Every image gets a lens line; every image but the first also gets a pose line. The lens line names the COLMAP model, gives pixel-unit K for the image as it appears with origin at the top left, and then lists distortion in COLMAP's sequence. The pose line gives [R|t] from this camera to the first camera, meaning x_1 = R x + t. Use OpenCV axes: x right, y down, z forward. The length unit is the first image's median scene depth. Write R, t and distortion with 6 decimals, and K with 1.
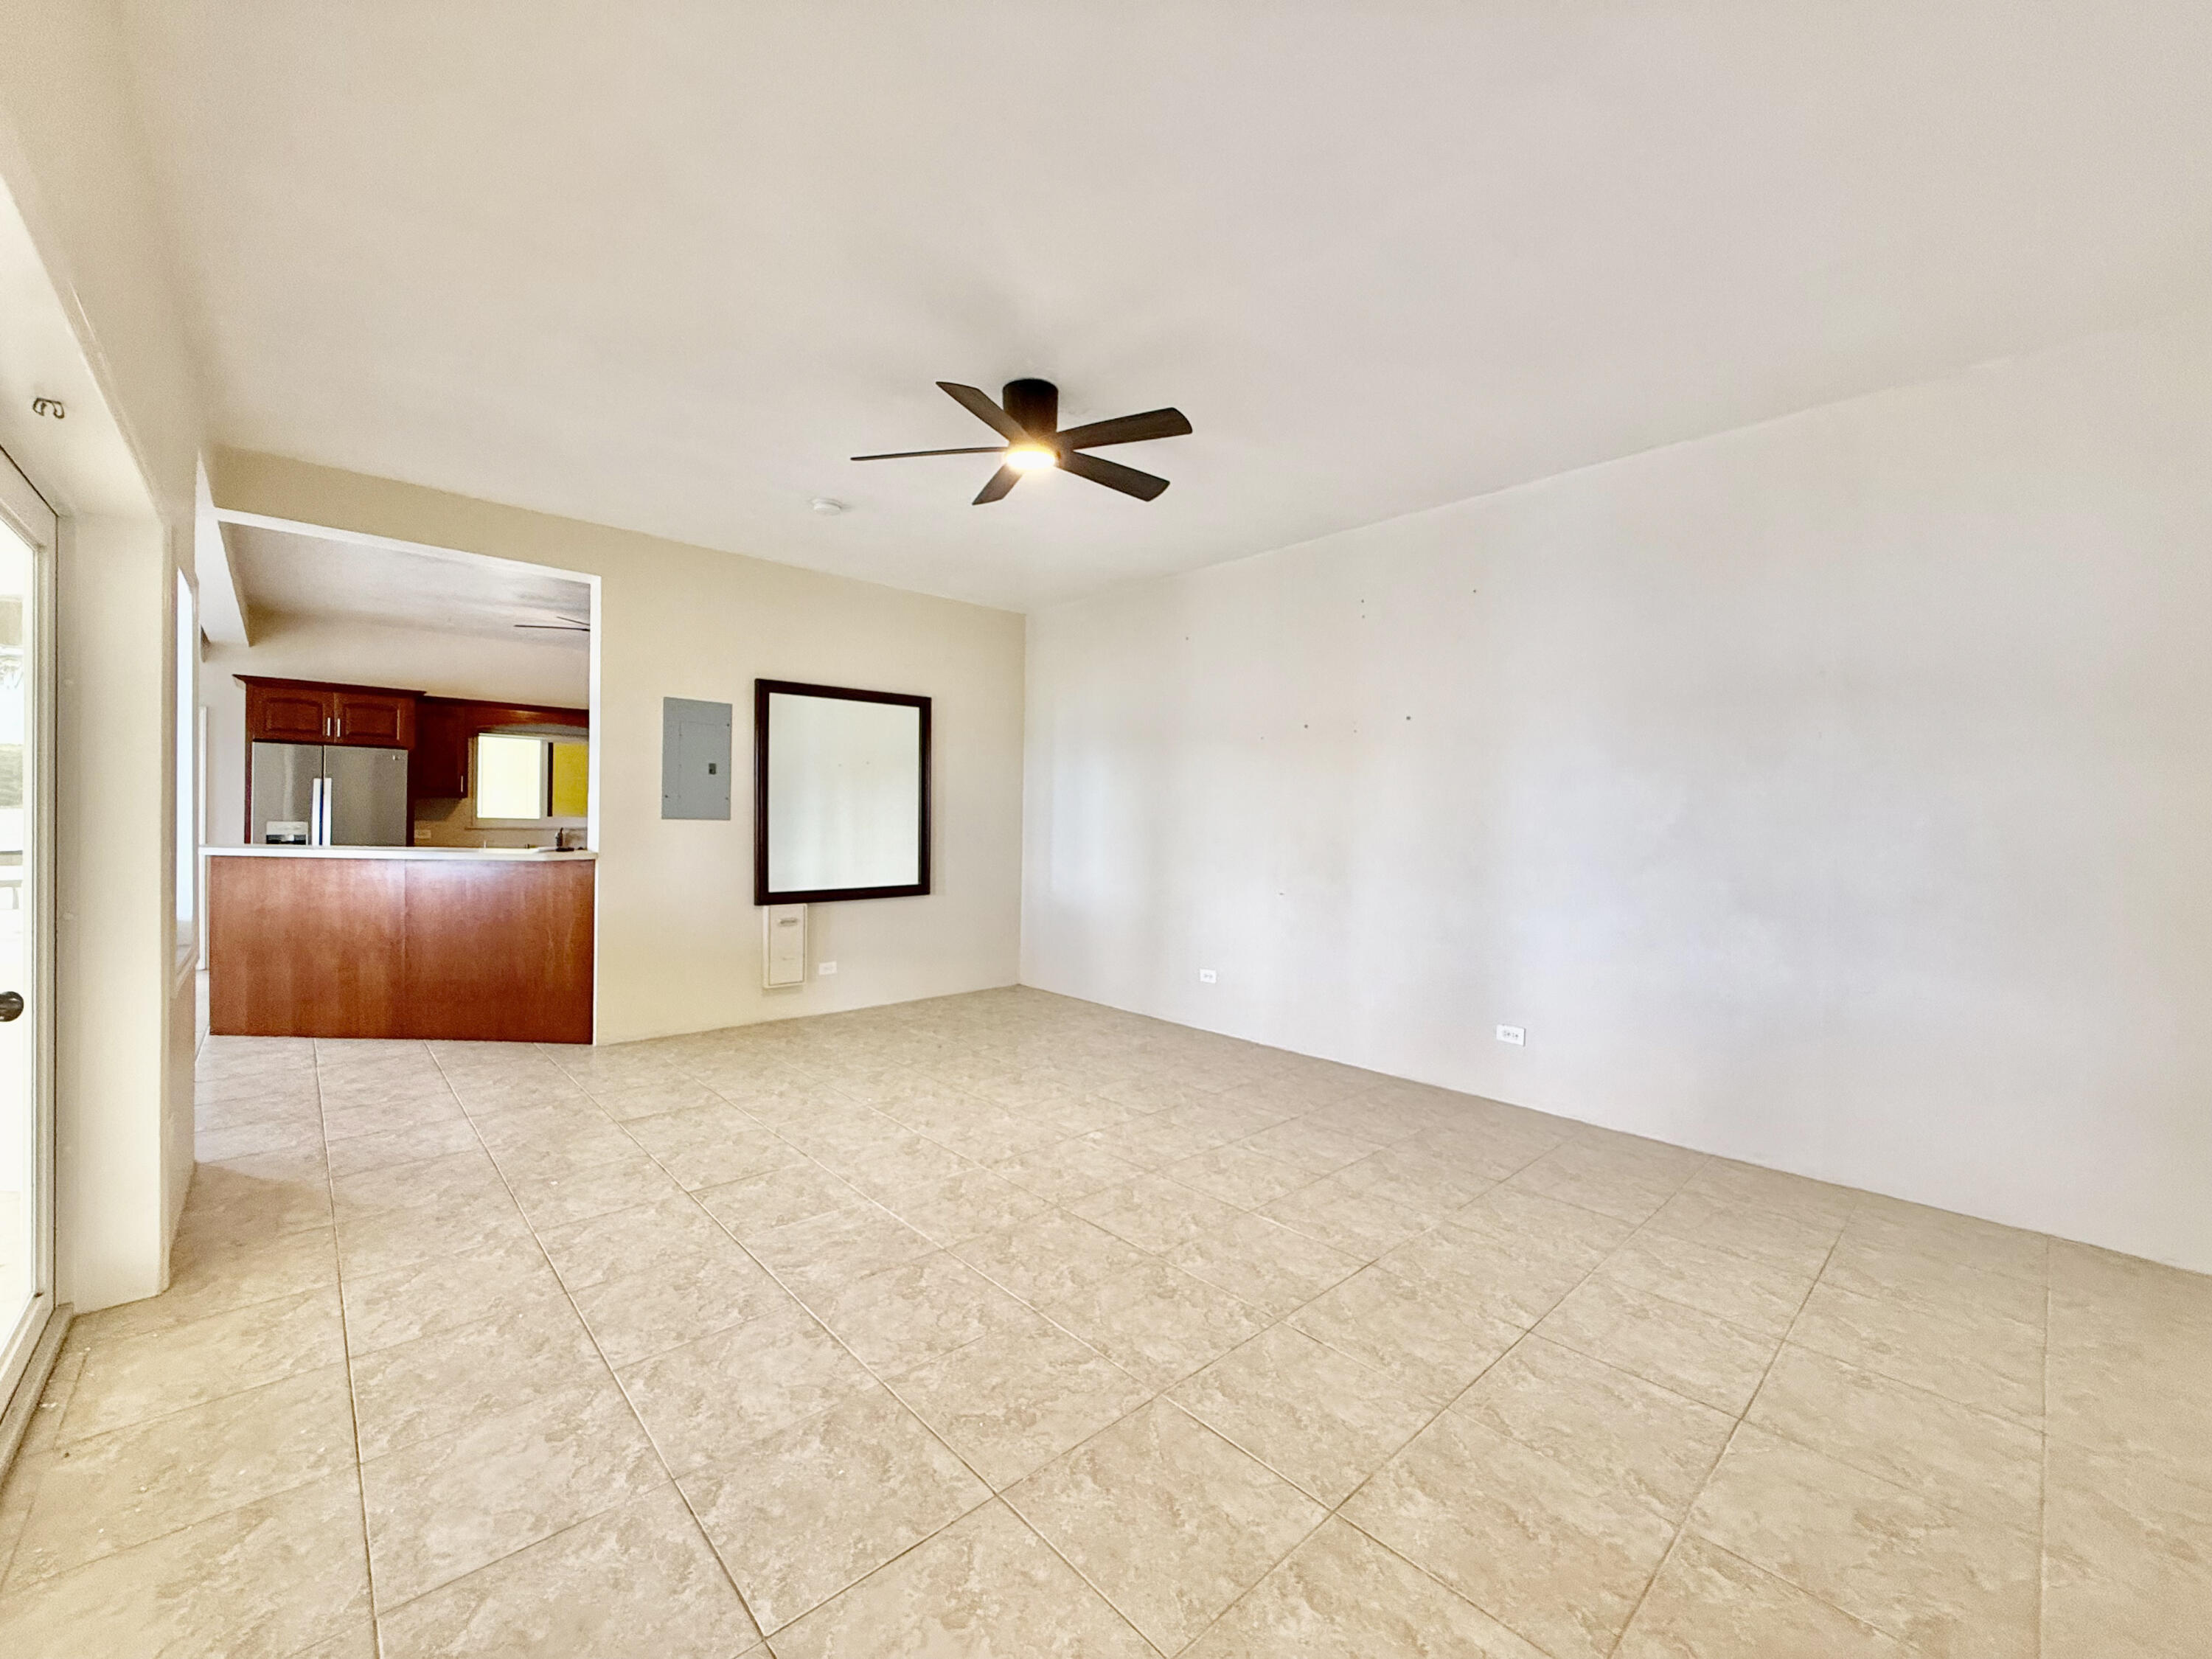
lens RADIAL K [[880.3, 0, 1101.3], [0, 880.3, 825.4], [0, 0, 1]] dist [0.001570, -0.003772]
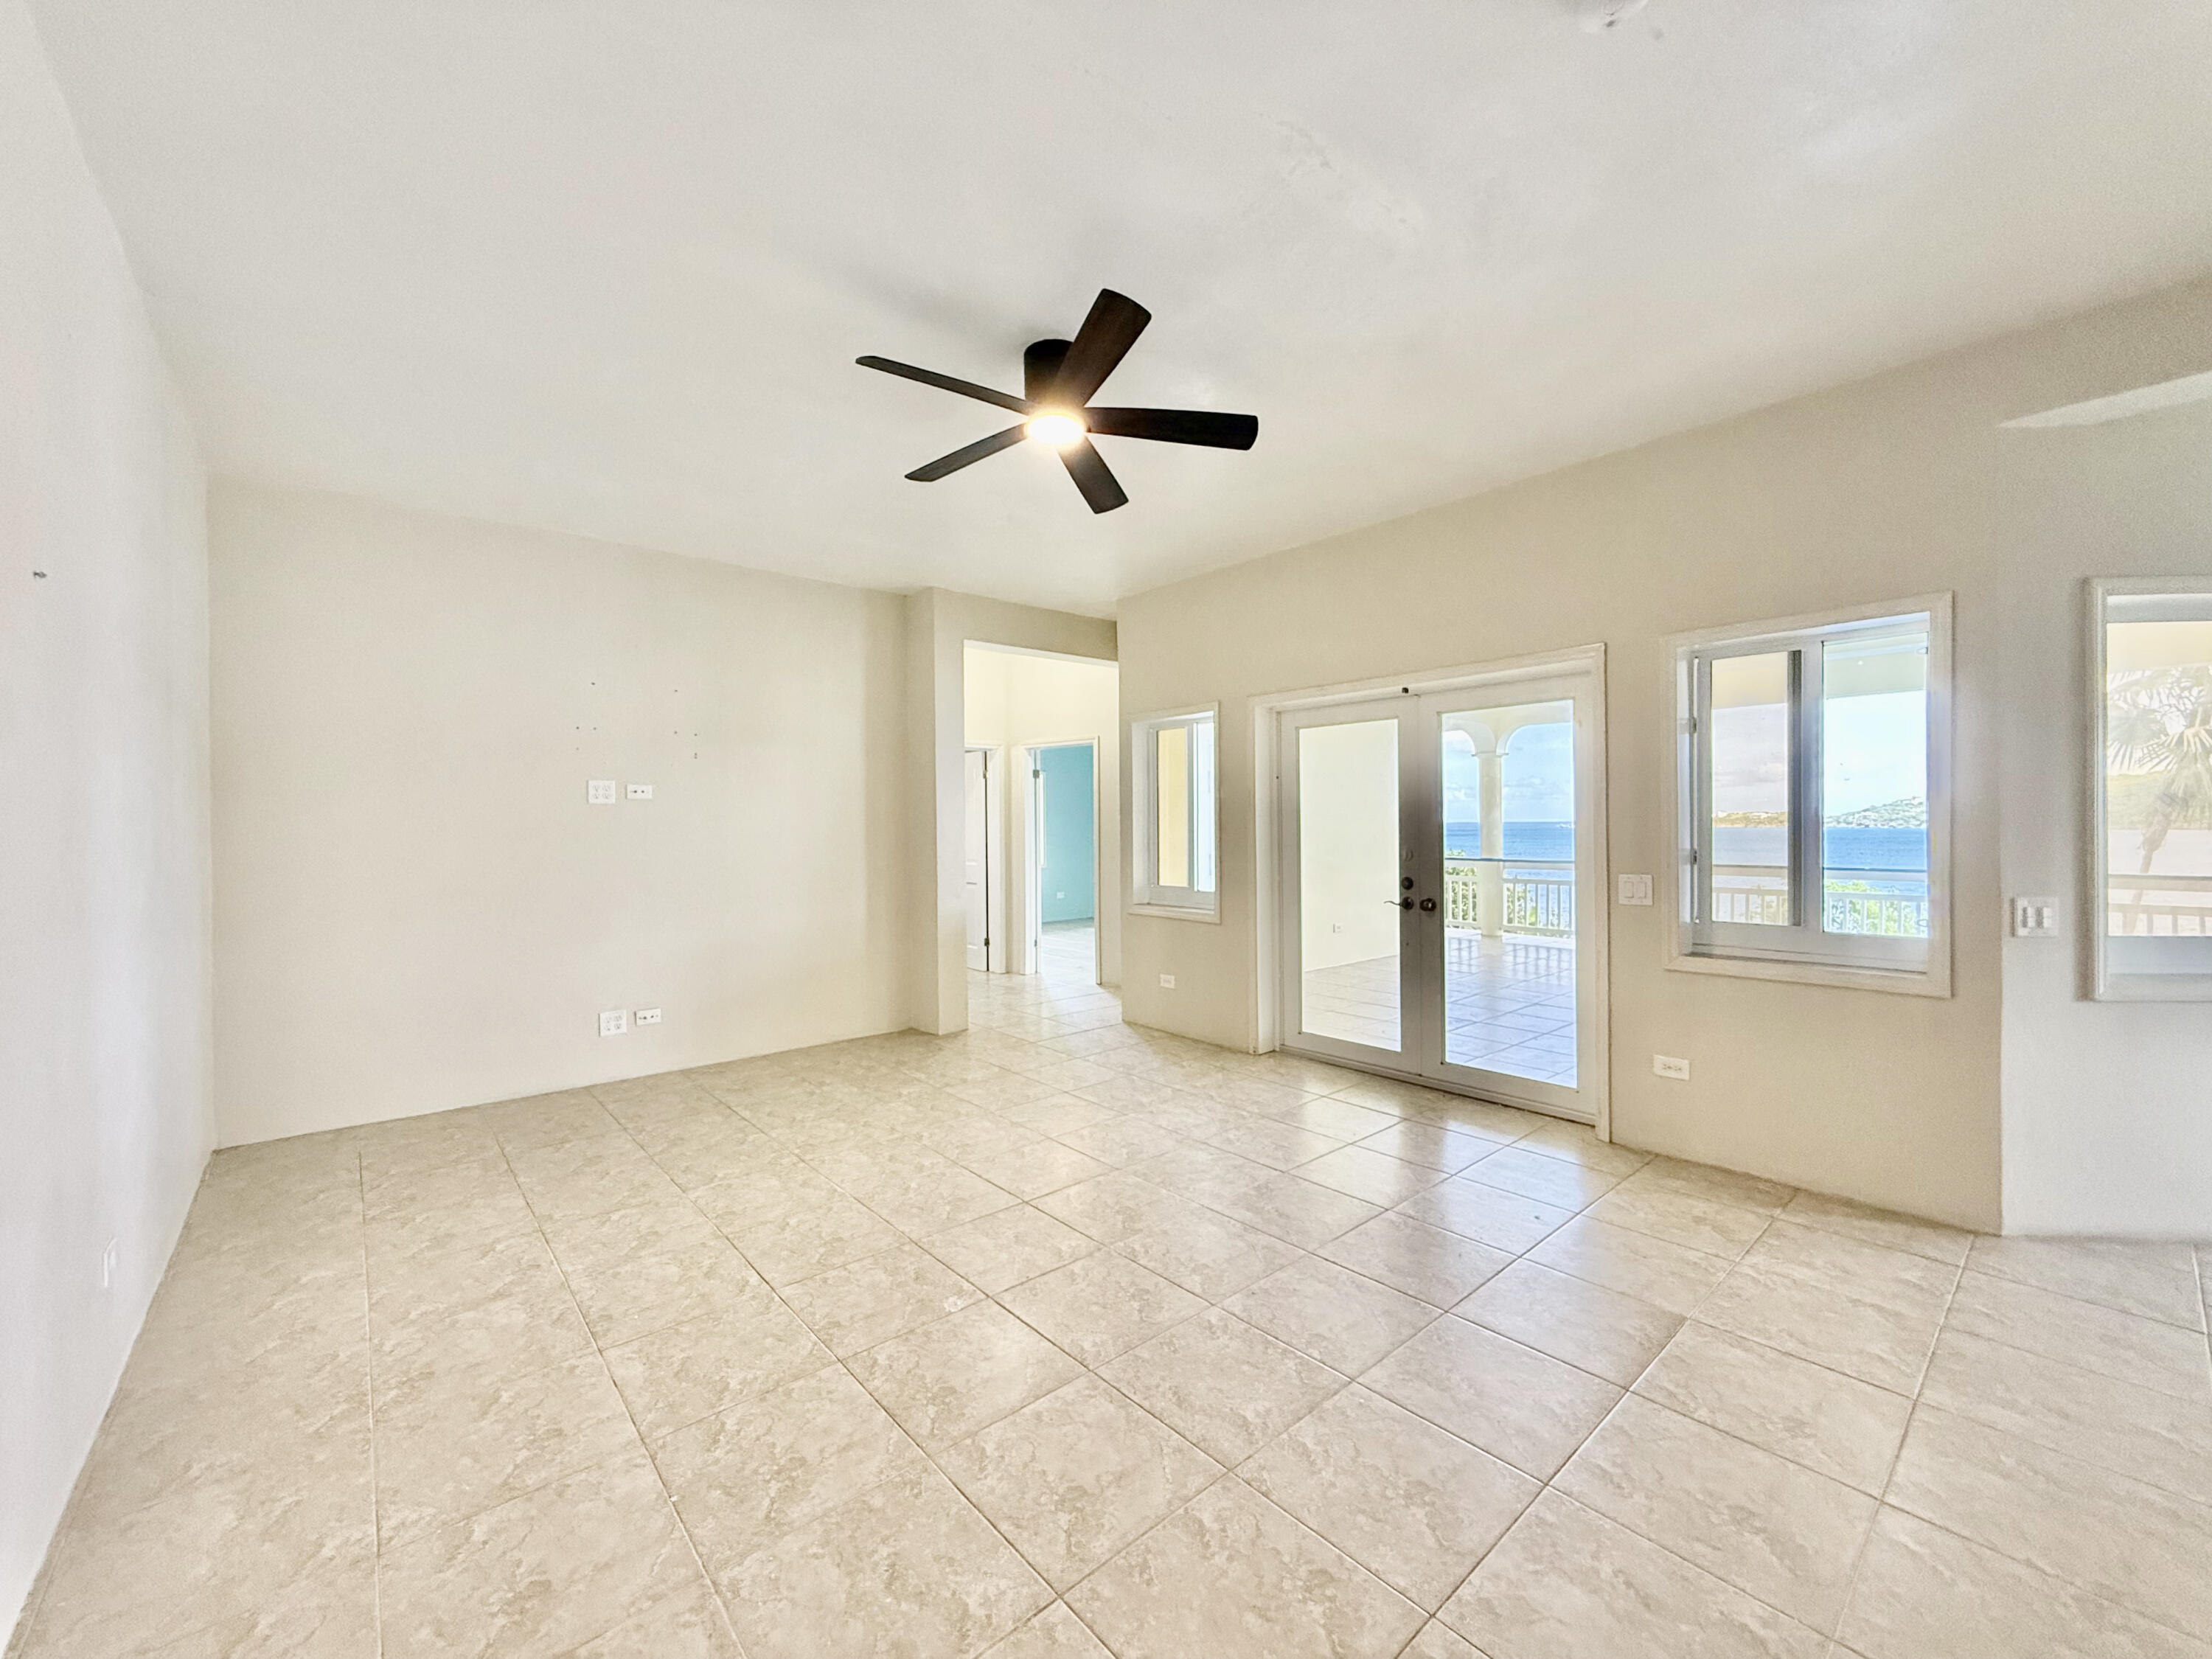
lens RADIAL K [[880.3, 0, 1101.3], [0, 880.3, 825.4], [0, 0, 1]] dist [0.001570, -0.003772]
pose [[-0.999402, -0.007038, 0.033845, -0.170803], [-0.006706, 0.999928, 0.009912, -0.034294], [-0.033913, 0.009679, -0.999378, 2.017791]]
